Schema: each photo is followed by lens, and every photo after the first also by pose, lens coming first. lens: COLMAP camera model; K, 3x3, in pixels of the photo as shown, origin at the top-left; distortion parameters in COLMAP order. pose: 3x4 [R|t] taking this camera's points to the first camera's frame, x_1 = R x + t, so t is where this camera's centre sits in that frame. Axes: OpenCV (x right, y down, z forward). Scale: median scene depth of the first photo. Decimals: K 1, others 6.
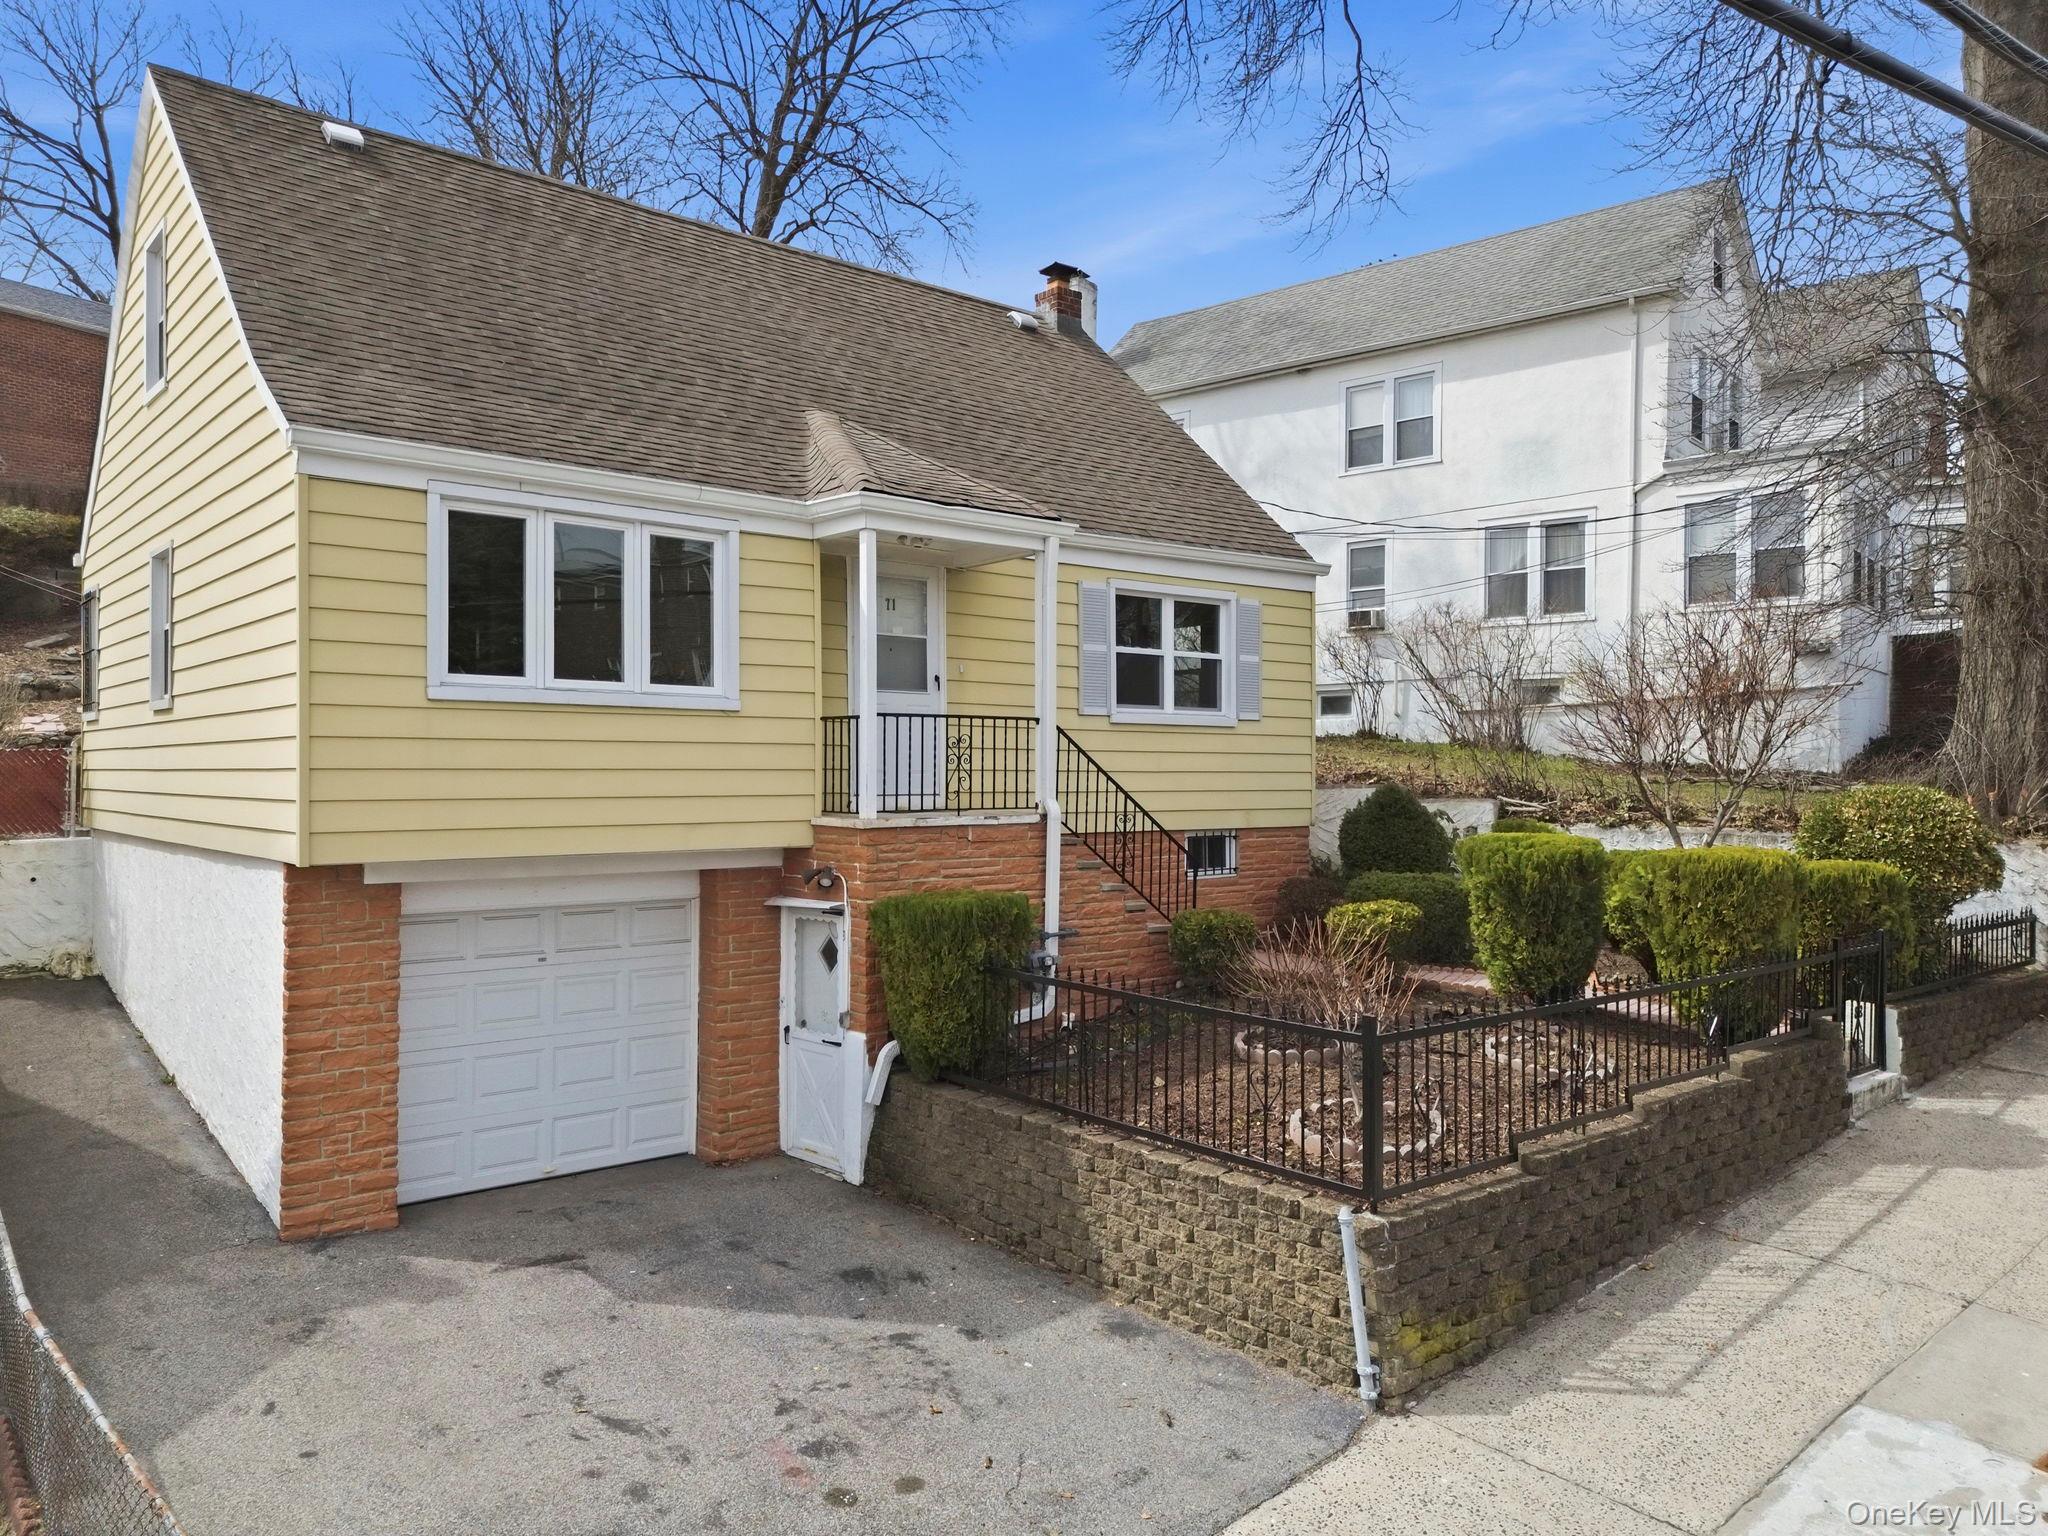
lens RADIAL K [[1409.5, 0, 1016.6], [0, 1409.5, 771.8], [0, 0, 1]] dist [0.044910, -0.005052]
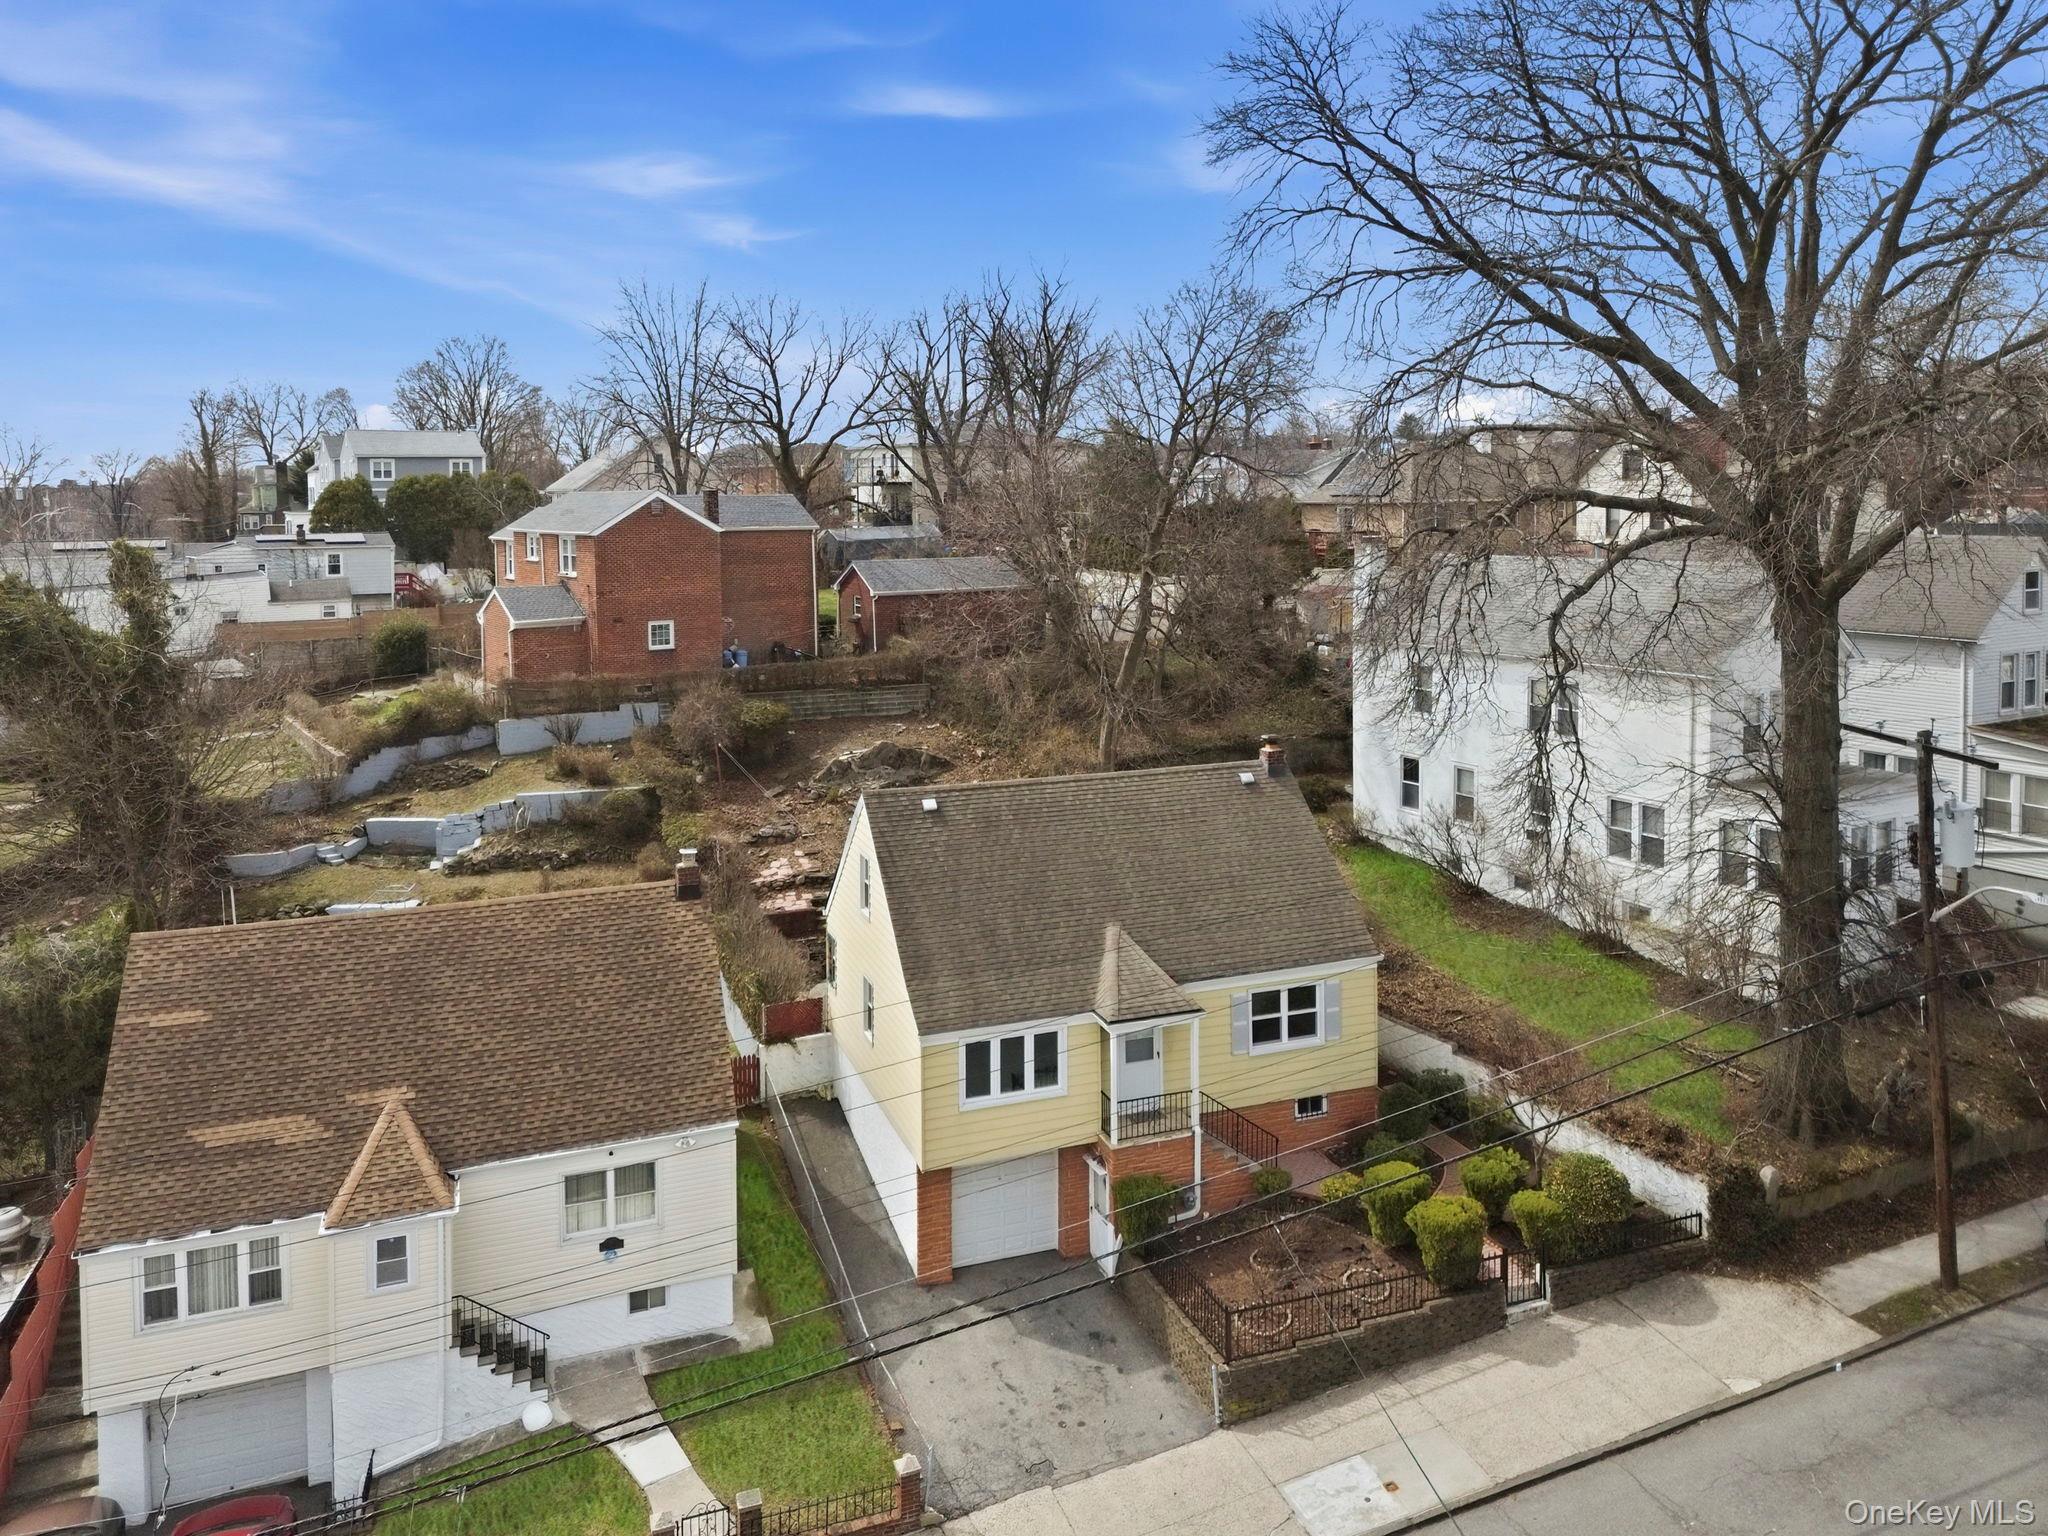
lens RADIAL K [[1334.0, 0, 1037.8], [0, 1334.0, 641.6], [0, 0, 1]] dist [0.024107, 0.002492]
pose [[0.941684, 0.003699, -0.336479, 0.570606], [0.012611, 0.998849, 0.046275, -0.978107], [0.336263, -0.047819, 0.940553, -1.286716]]
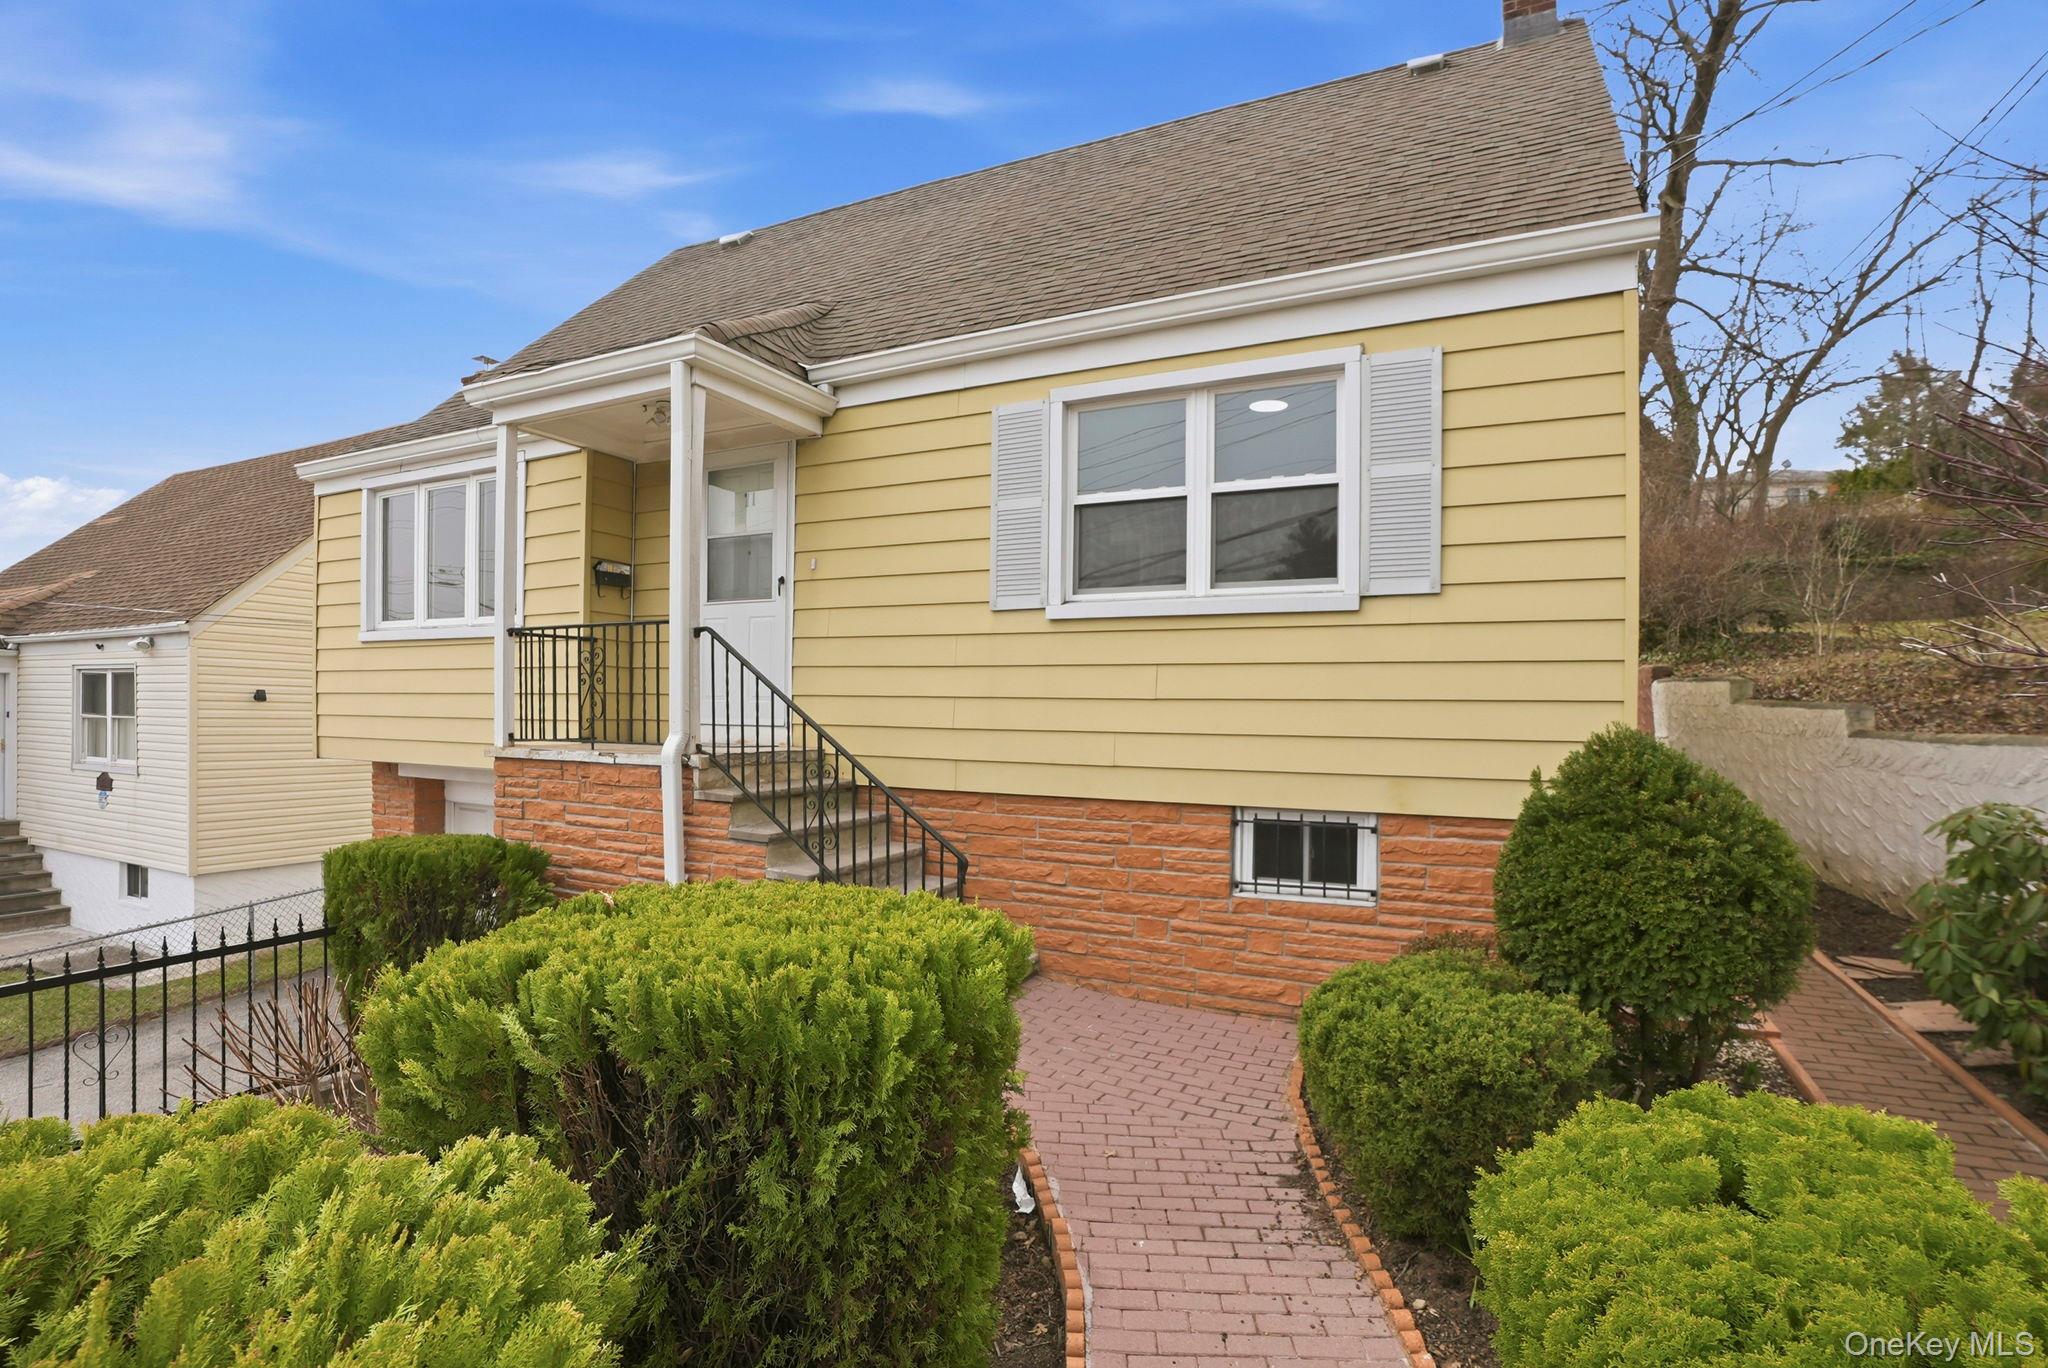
lens RADIAL K [[1004.2, 0, 1064.5], [0, 1004.2, 716.4], [0, 0, 1]] dist [-0.045494, -0.000001]
pose [[0.411012, 0.011522, -0.911557, 0.604443], [-0.008874, 0.999923, 0.008638, 0.005140], [0.911587, 0.004539, 0.411082, 1.042946]]
